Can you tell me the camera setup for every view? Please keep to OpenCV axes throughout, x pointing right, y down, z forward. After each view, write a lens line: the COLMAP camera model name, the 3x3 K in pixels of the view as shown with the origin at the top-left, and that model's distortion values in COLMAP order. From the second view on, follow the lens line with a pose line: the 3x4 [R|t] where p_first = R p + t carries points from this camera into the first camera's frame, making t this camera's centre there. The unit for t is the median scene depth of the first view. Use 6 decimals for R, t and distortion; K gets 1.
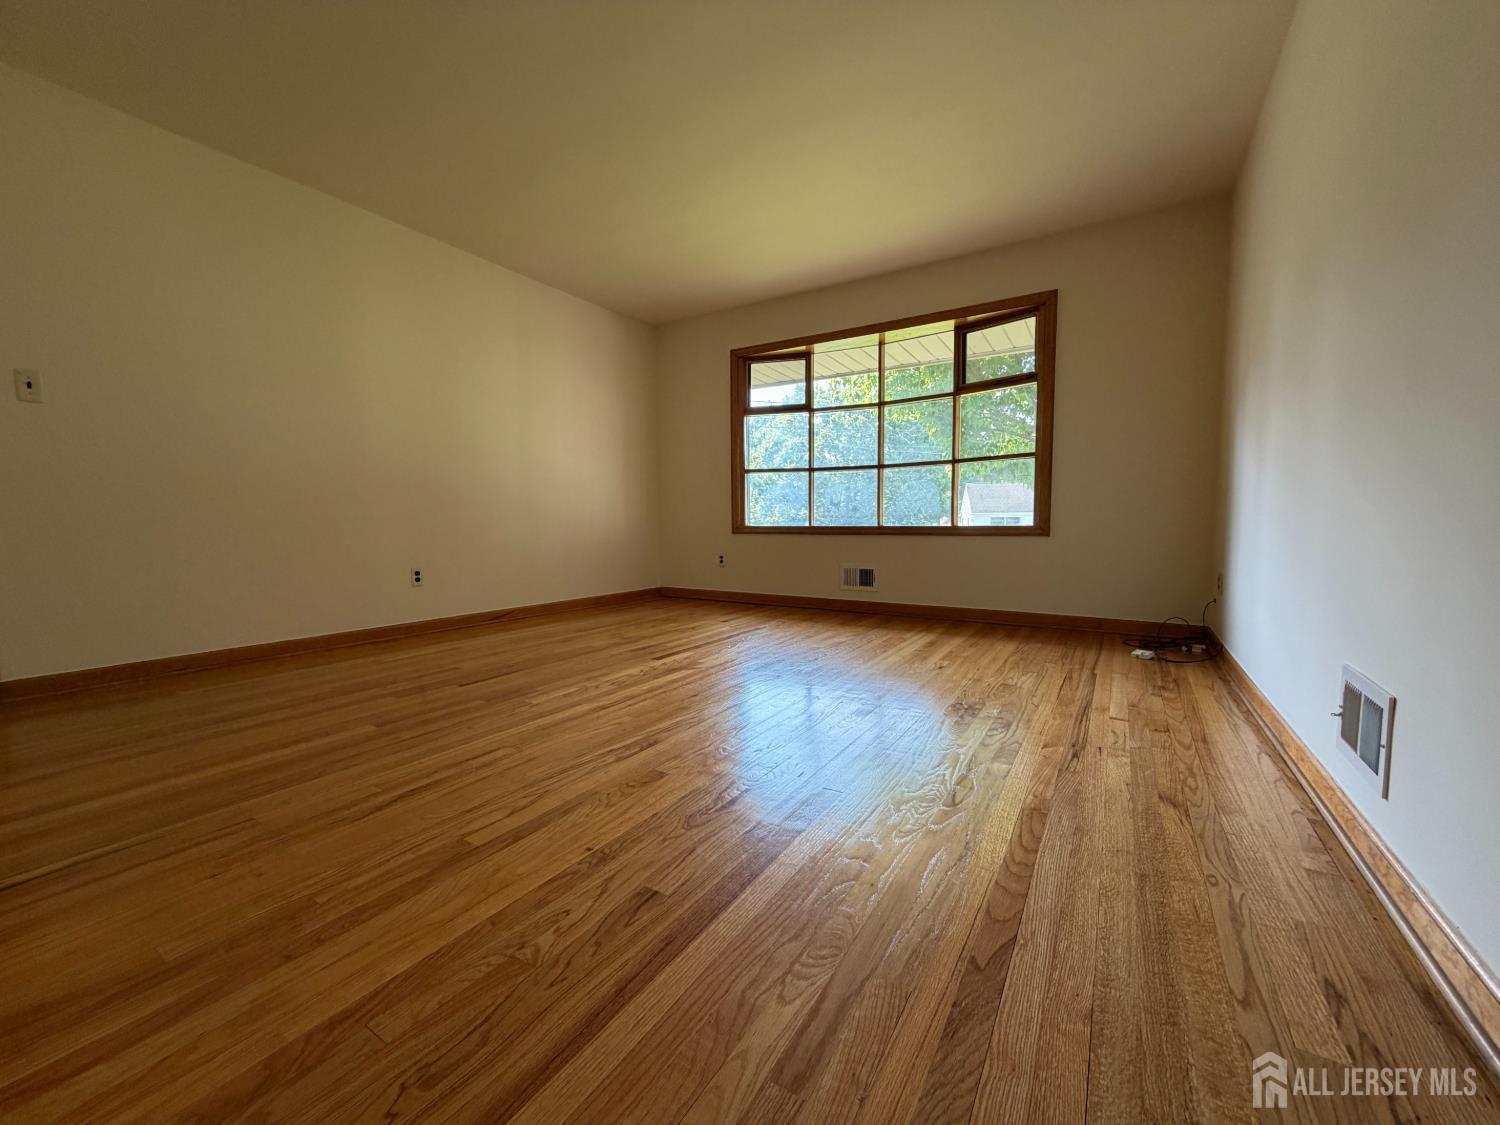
lens RADIAL K [[598.3, 0, 746.9], [0, 598.3, 567.0], [0, 0, 1]] dist [0.001916, -0.000603]
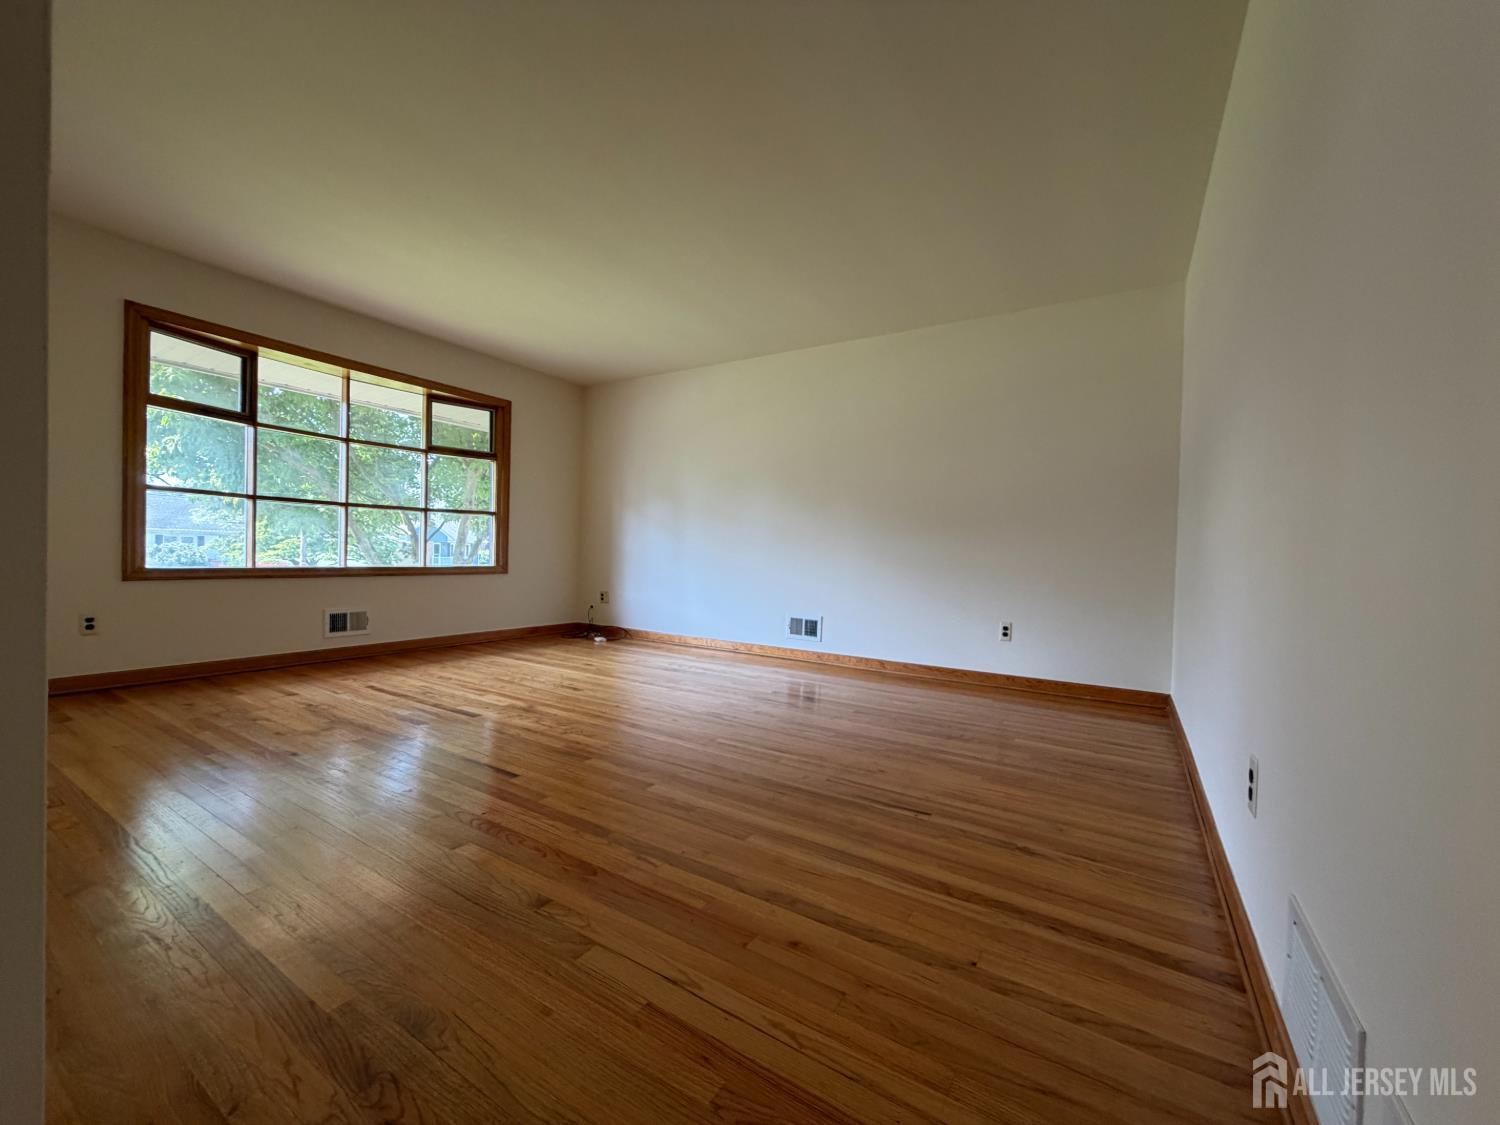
lens RADIAL K [[598.3, 0, 746.7], [0, 598.3, 561.1], [0, 0, 1]] dist [0.001916, -0.000603]
pose [[0.000168, -0.010657, 0.999943, -0.800603], [0.052958, 0.998540, 0.010634, -0.059149], [-0.998597, 0.052954, 0.000732, 0.397439]]
